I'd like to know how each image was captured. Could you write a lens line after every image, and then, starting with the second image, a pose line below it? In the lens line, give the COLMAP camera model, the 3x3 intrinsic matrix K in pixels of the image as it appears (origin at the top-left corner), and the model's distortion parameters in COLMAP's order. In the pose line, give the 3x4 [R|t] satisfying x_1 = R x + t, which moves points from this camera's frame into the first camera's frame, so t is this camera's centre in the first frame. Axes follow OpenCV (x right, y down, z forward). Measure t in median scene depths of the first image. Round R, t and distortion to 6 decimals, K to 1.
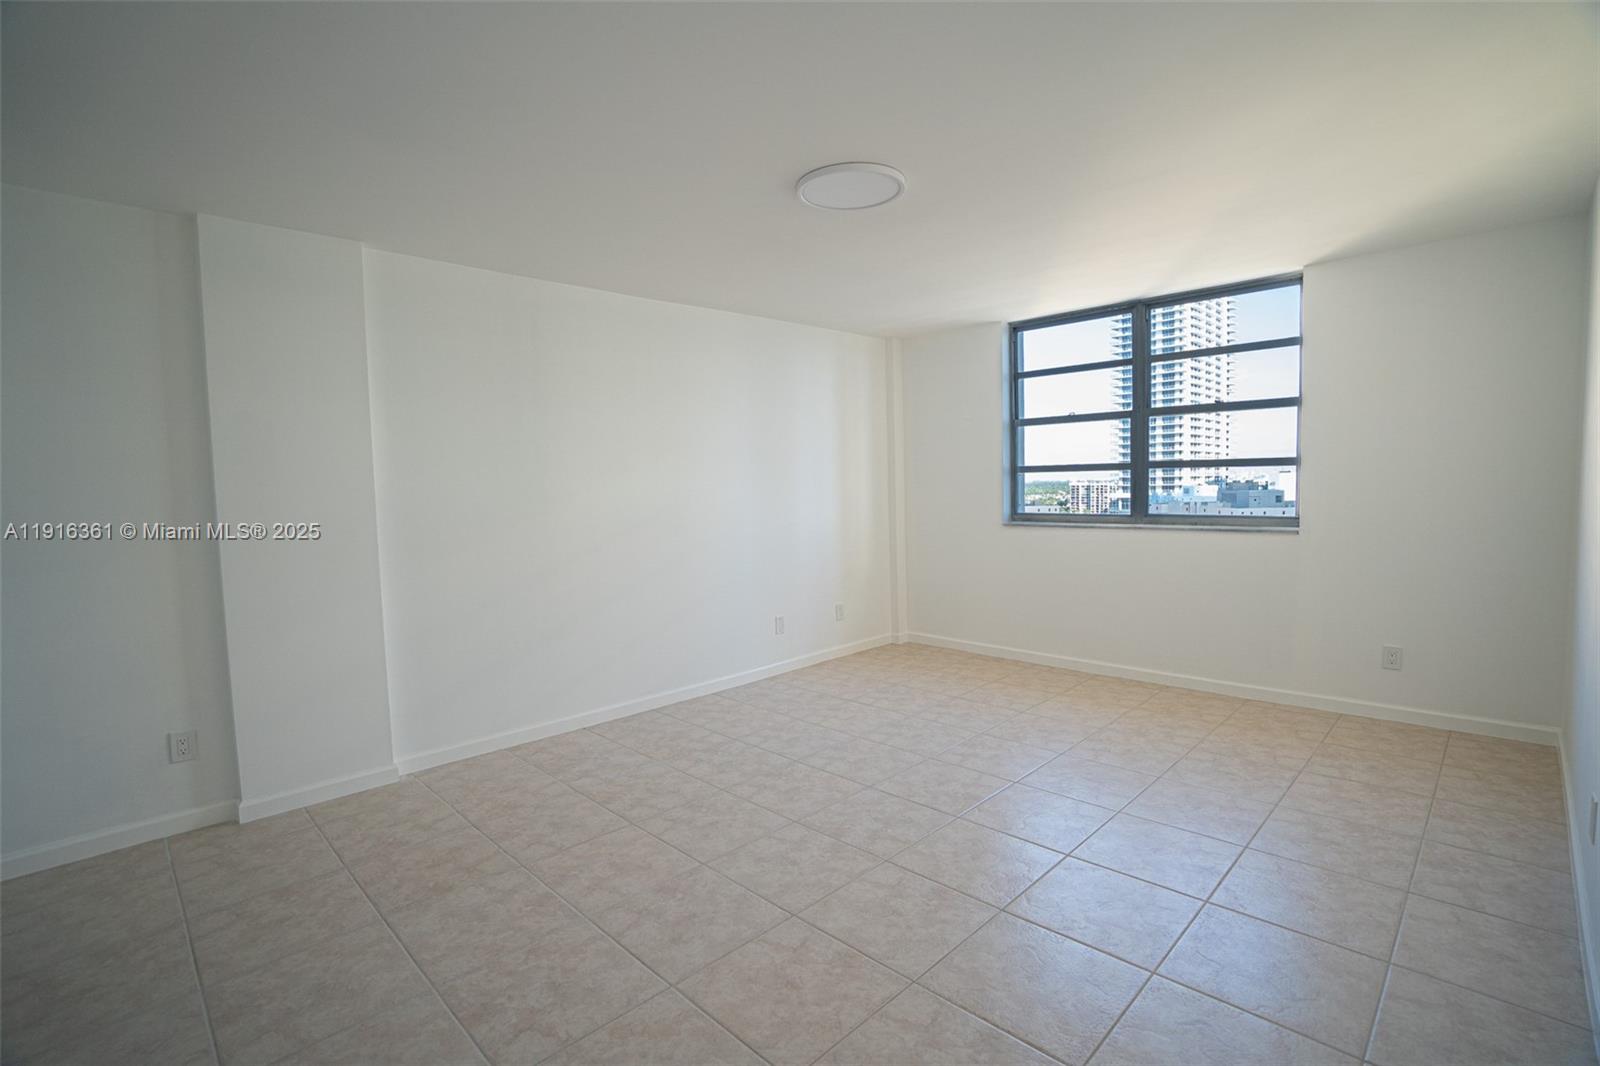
lens RADIAL K [[744.4, 0, 798.7], [0, 744.4, 541.1], [0, 0, 1]] dist [-0.053186, 0.016130]
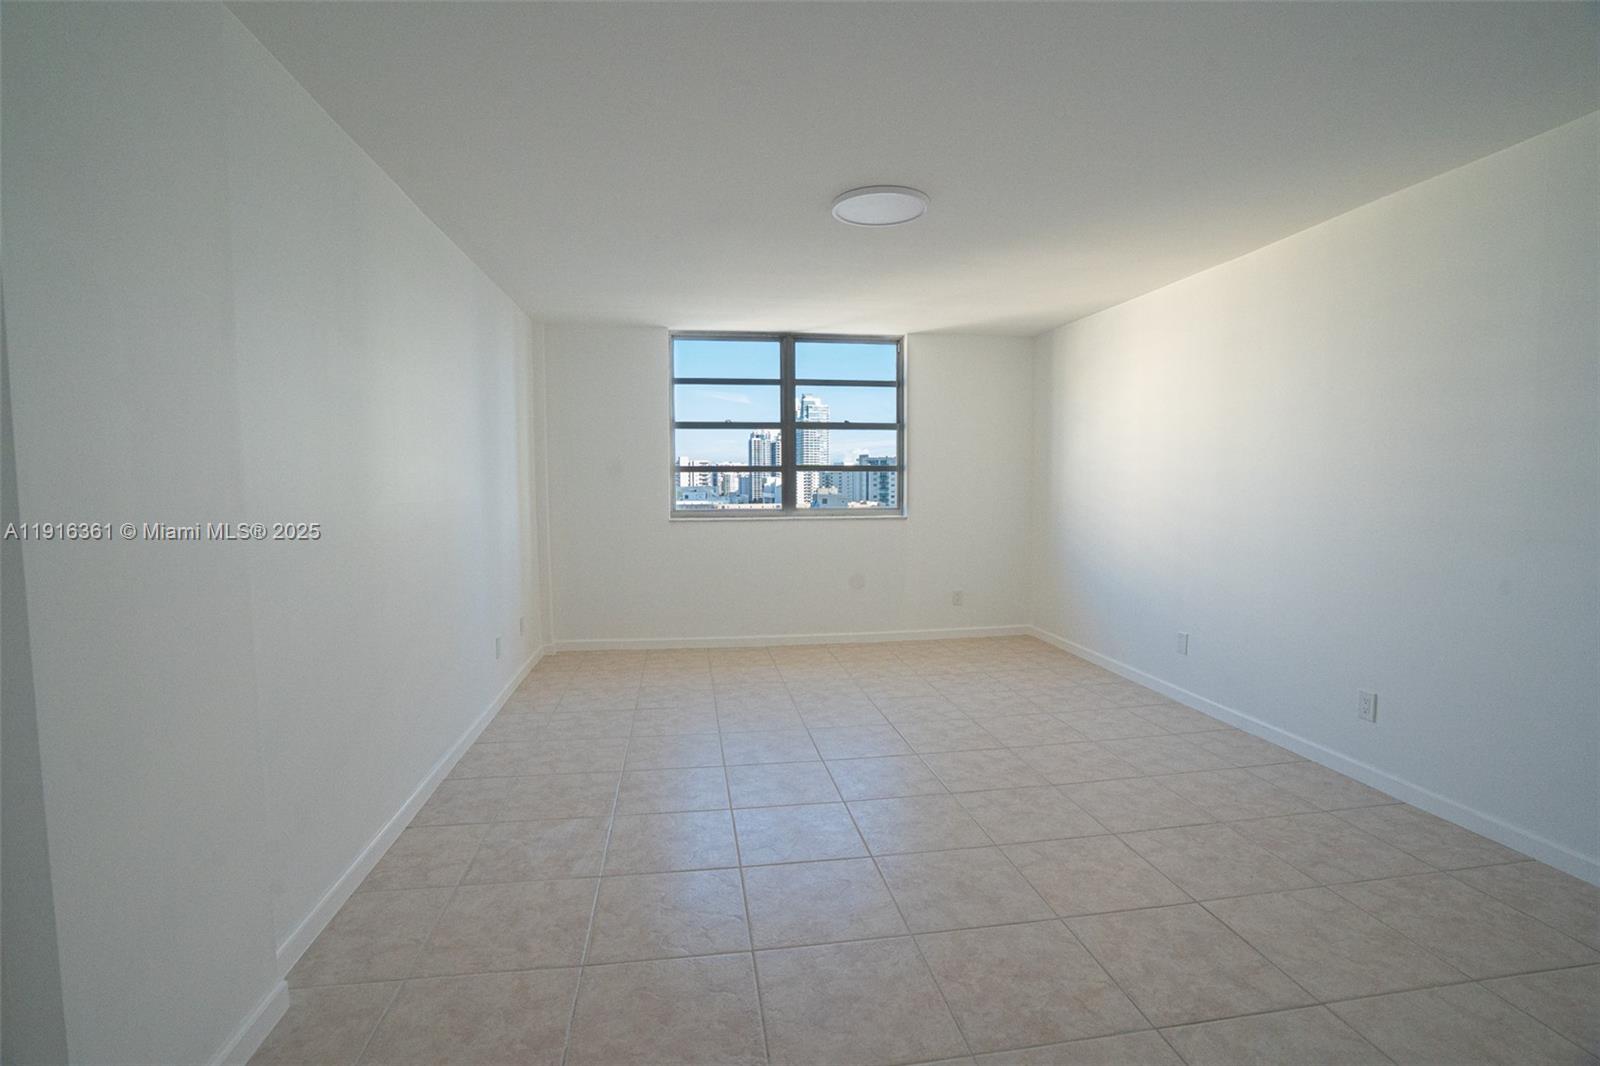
lens RADIAL K [[744.4, 0, 805.4], [0, 744.4, 533.7], [0, 0, 1]] dist [-0.053186, 0.016130]
pose [[0.580433, -0.033769, 0.813607, -0.530640], [0.048526, 0.998799, 0.006837, -0.001421], [-0.812861, 0.035513, 0.581374, 0.267398]]
